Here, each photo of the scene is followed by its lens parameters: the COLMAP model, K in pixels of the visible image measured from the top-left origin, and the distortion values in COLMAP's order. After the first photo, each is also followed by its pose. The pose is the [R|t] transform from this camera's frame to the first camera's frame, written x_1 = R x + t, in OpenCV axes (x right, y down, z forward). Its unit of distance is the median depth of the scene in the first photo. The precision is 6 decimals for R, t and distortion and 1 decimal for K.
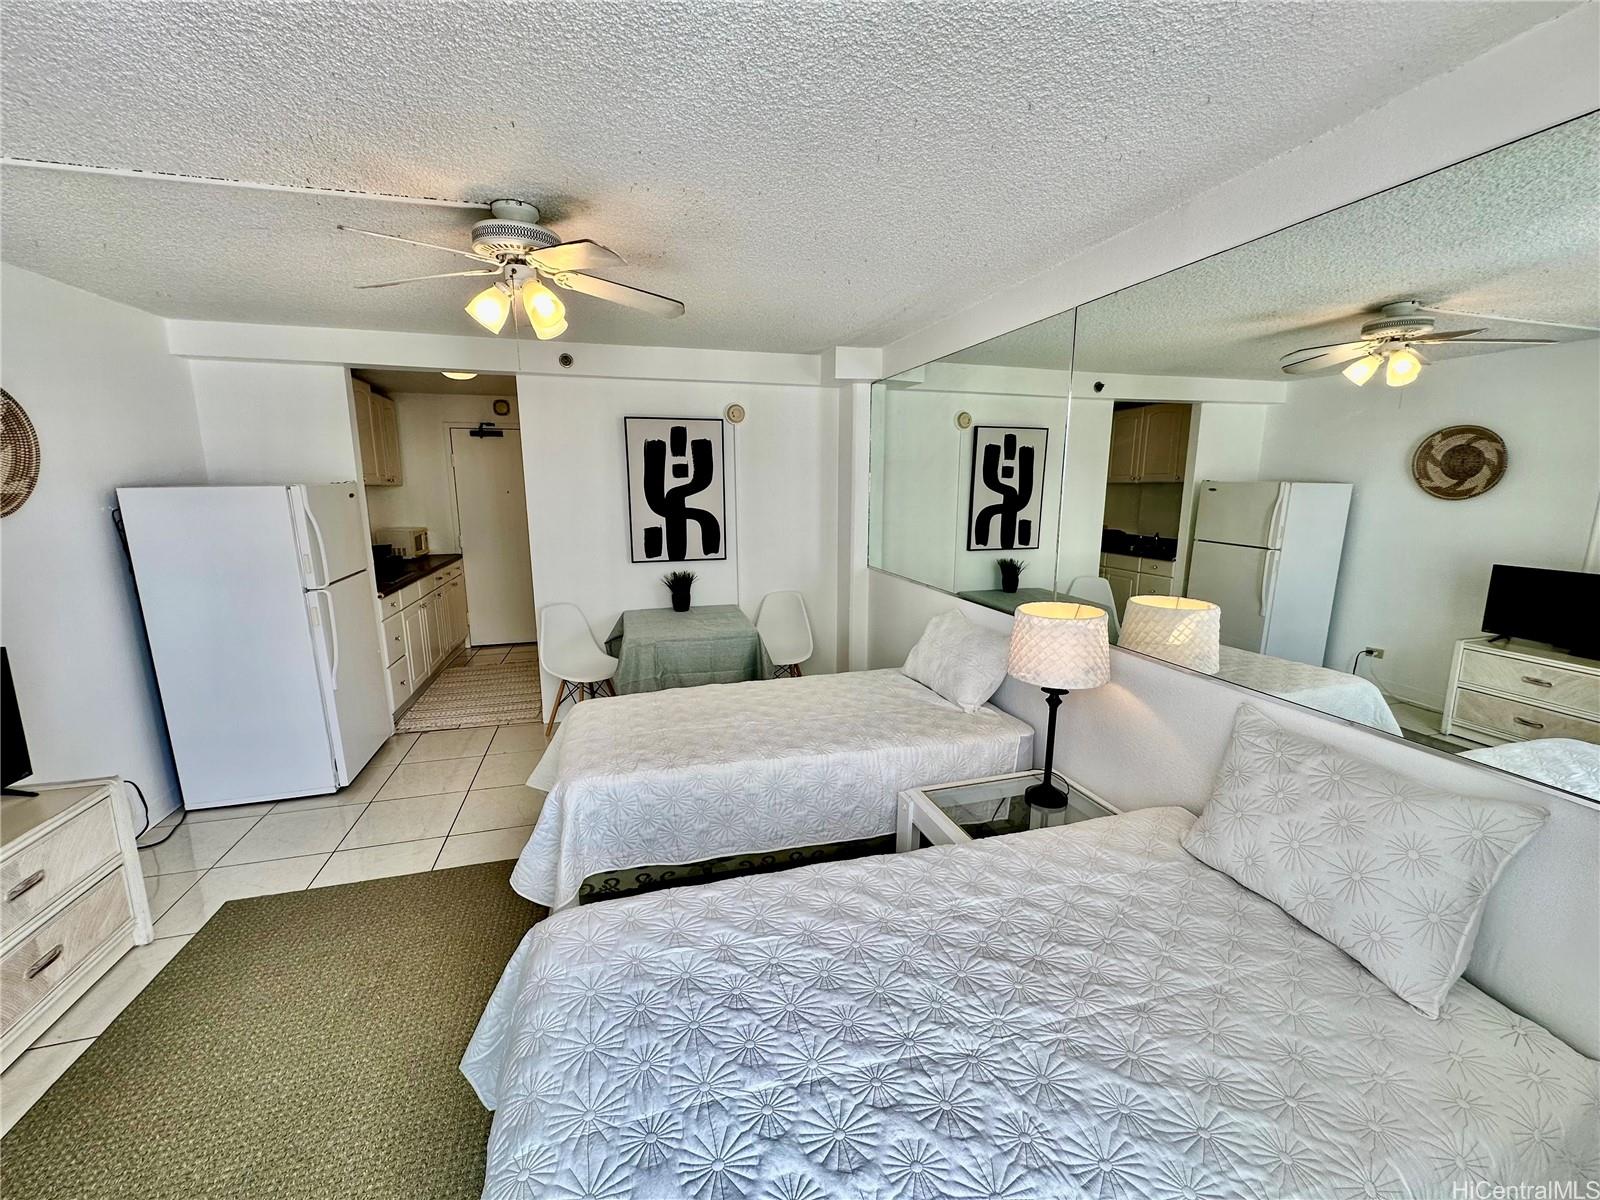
lens RADIAL K [[636.3, 0, 800.0], [0, 636.3, 600.0], [0, 0, 1]] dist [-0.001371, 0.000028]
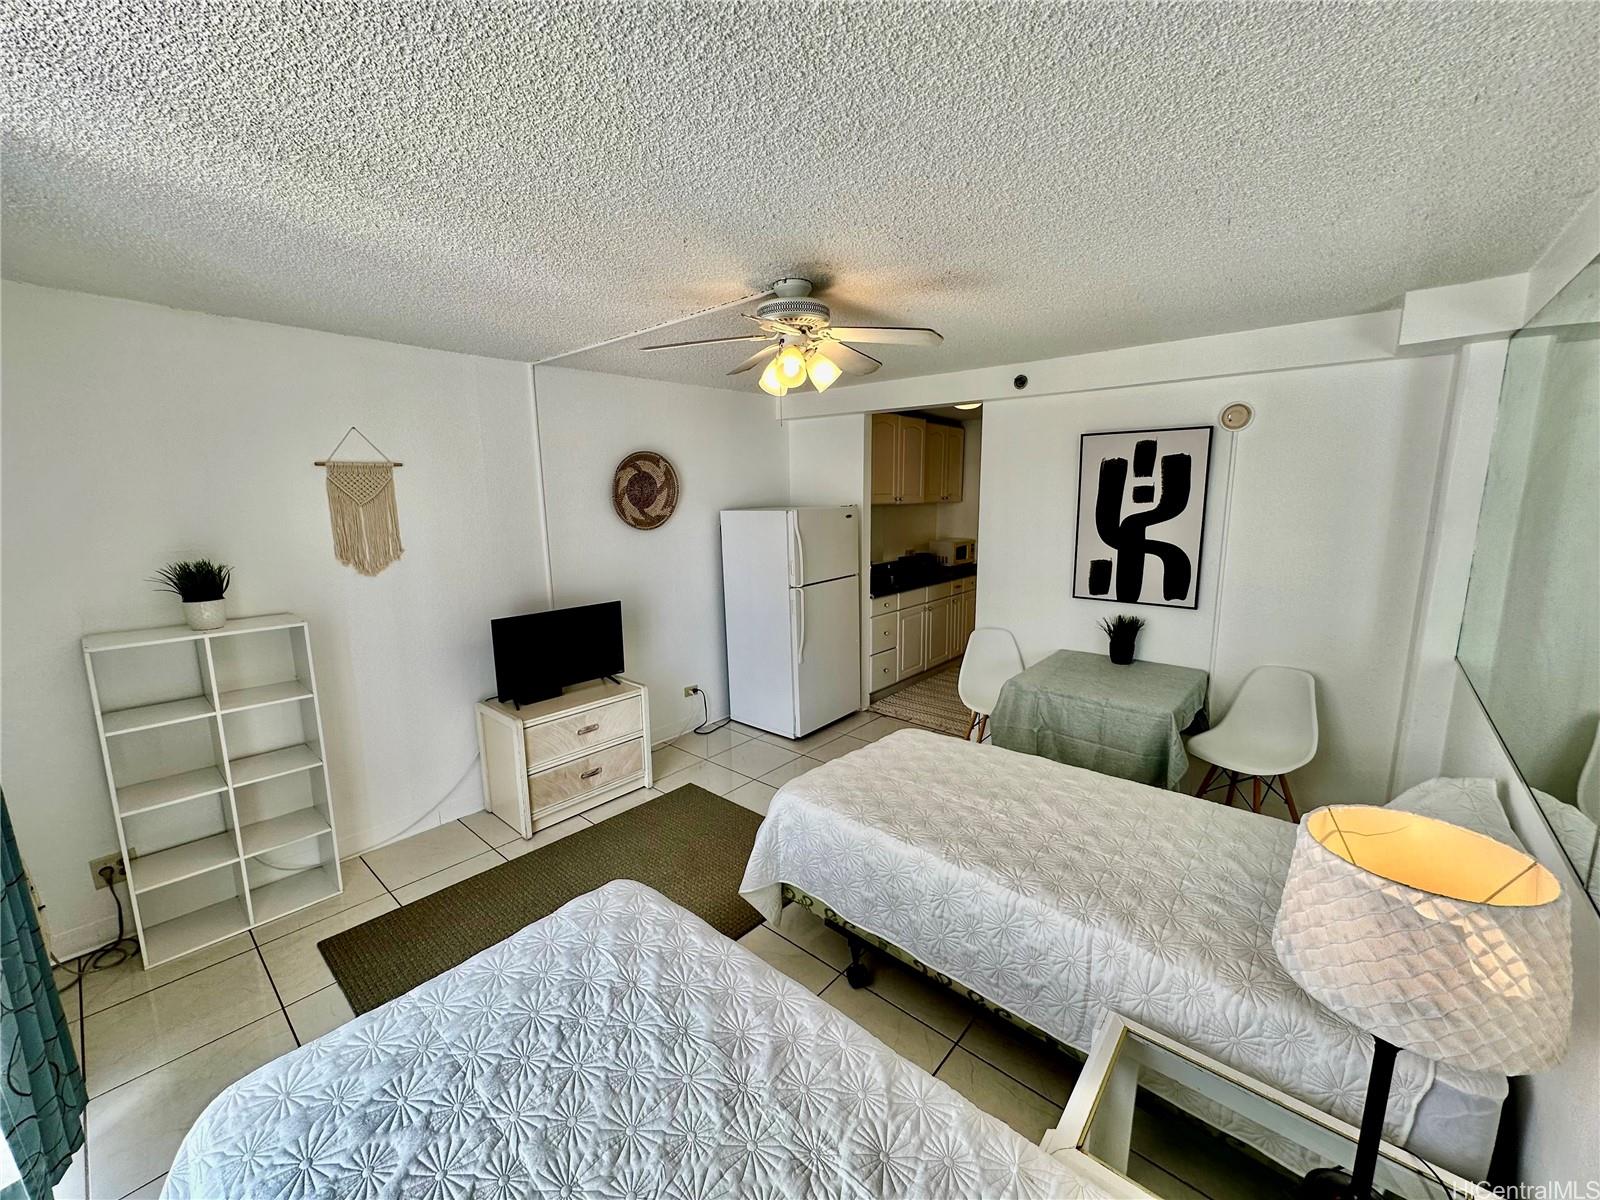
lens RADIAL K [[636.3, 0, 800.0], [0, 636.3, 600.0], [0, 0, 1]] dist [-0.001371, 0.000028]
pose [[0.541990, 0.138873, -0.828831, 0.267637], [-0.142995, 0.987109, 0.071885, -0.065194], [0.828130, 0.079558, 0.554861, 0.194872]]
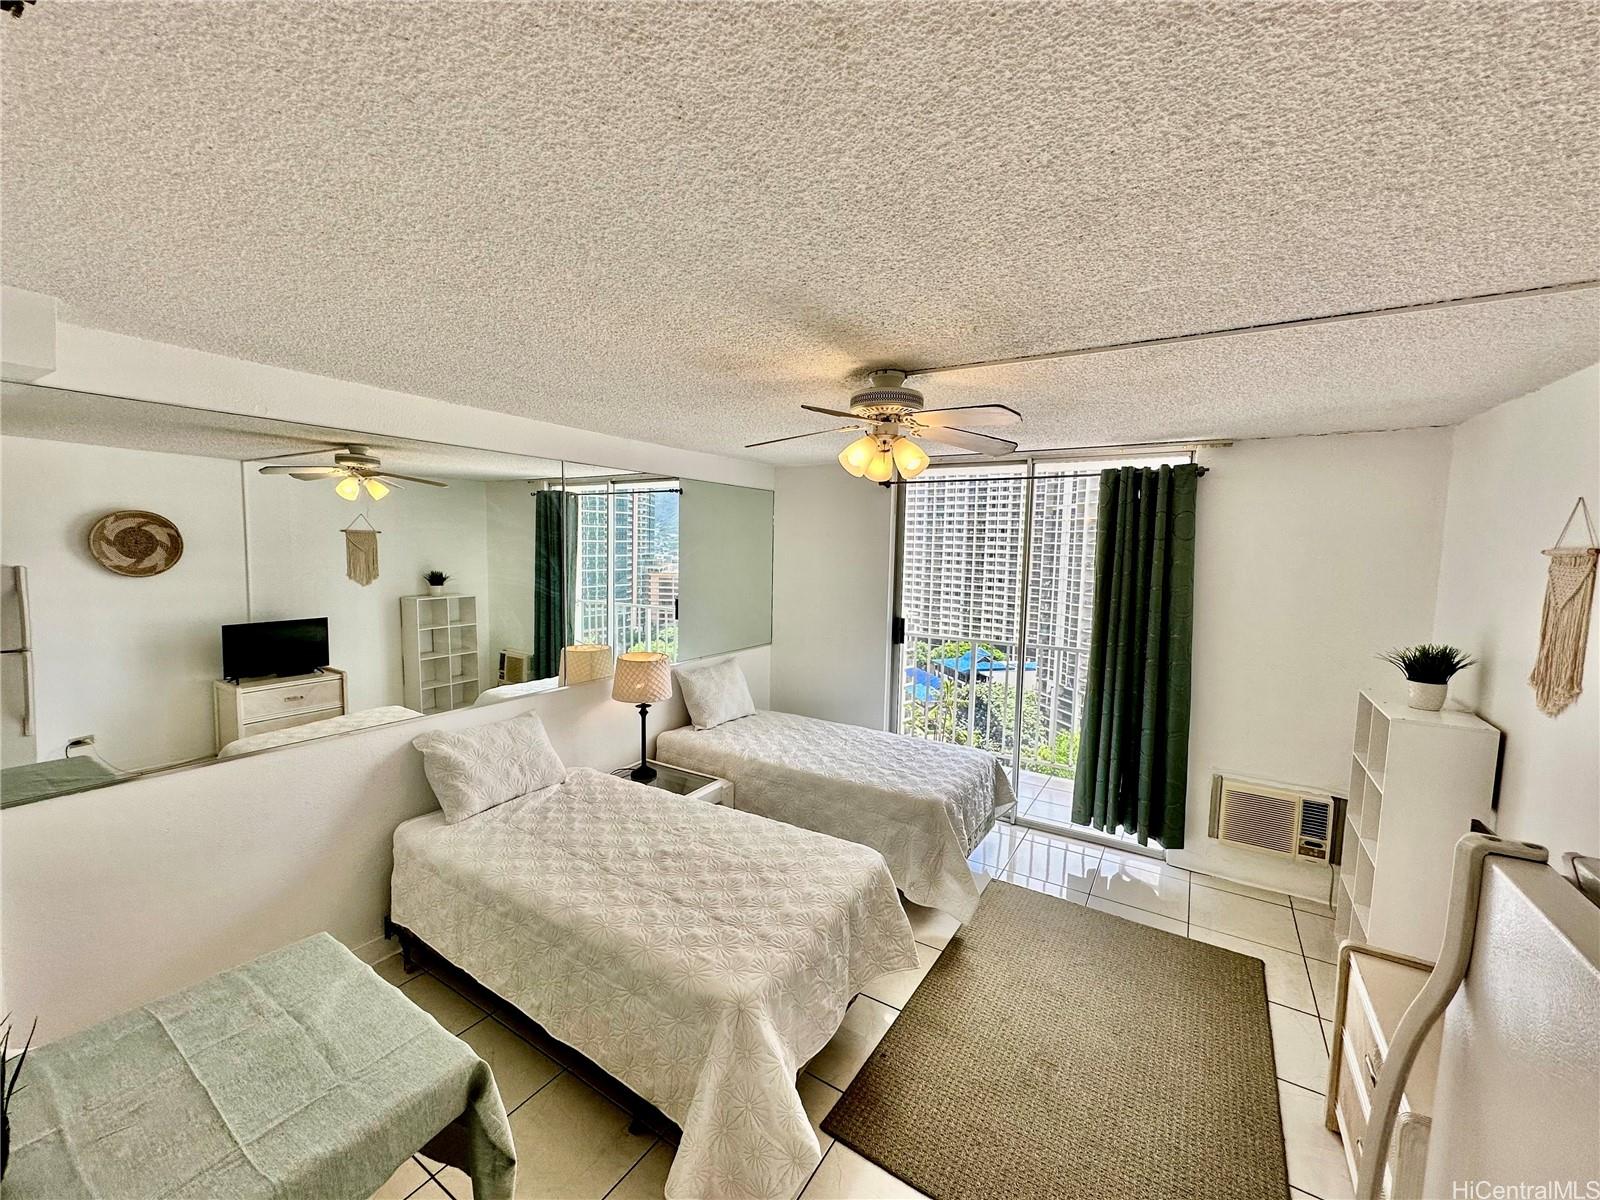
lens RADIAL K [[636.3, 0, 800.0], [0, 636.3, 600.0], [0, 0, 1]] dist [-0.001371, 0.000028]
pose [[-0.663874, -0.078424, 0.743721, -0.565070], [0.114495, 0.972103, 0.204710, -0.218877], [-0.739028, 0.221054, -0.636375, 0.890520]]
